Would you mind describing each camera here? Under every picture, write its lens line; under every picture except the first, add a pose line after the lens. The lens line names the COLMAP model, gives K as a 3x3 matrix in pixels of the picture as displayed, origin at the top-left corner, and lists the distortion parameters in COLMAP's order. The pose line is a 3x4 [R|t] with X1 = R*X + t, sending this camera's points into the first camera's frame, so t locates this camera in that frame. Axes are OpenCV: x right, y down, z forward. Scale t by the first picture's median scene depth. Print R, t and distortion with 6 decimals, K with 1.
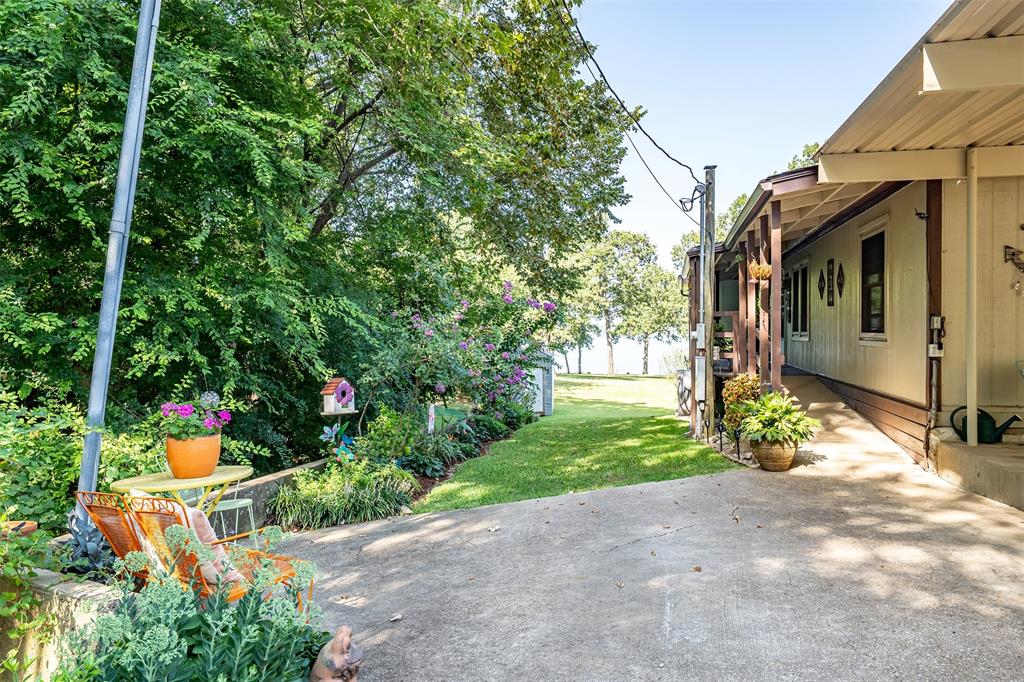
lens RADIAL K [[691.9, 0, 509.9], [0, 691.9, 341.0], [0, 0, 1]] dist [0.004765, 0.005616]
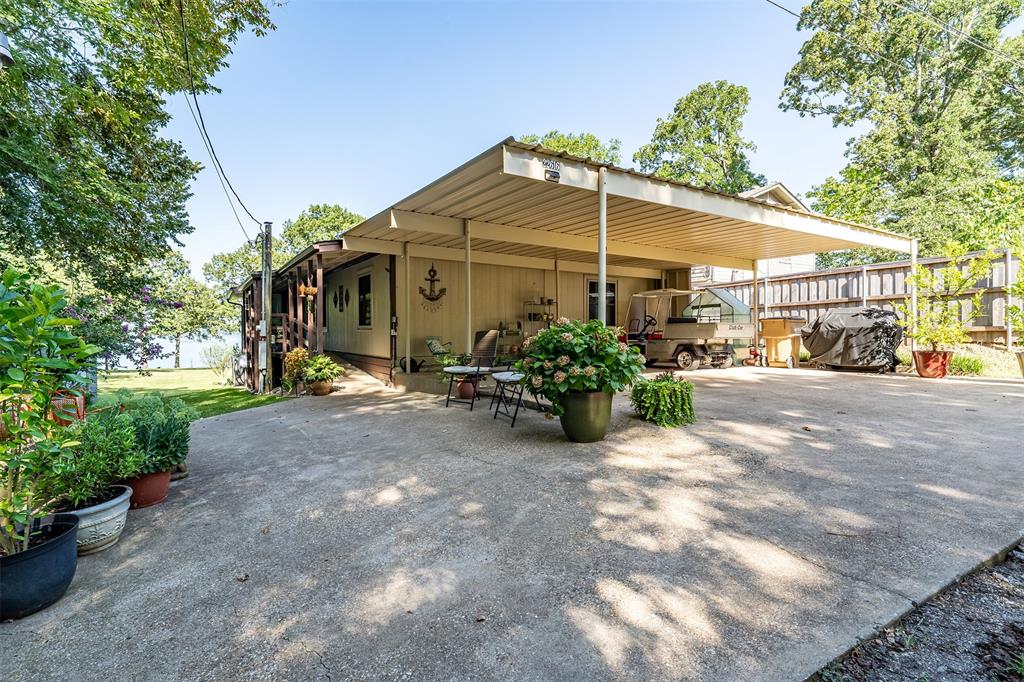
lens RADIAL K [[488.6, 0, 511.5], [0, 488.6, 338.5], [0, 0, 1]] dist [-0.004555, 0.000762]
pose [[0.698151, -0.007740, 0.715909, -0.138535], [0.008545, 0.999960, 0.002478, 0.019446], [-0.715899, 0.004387, 0.698190, -0.204947]]
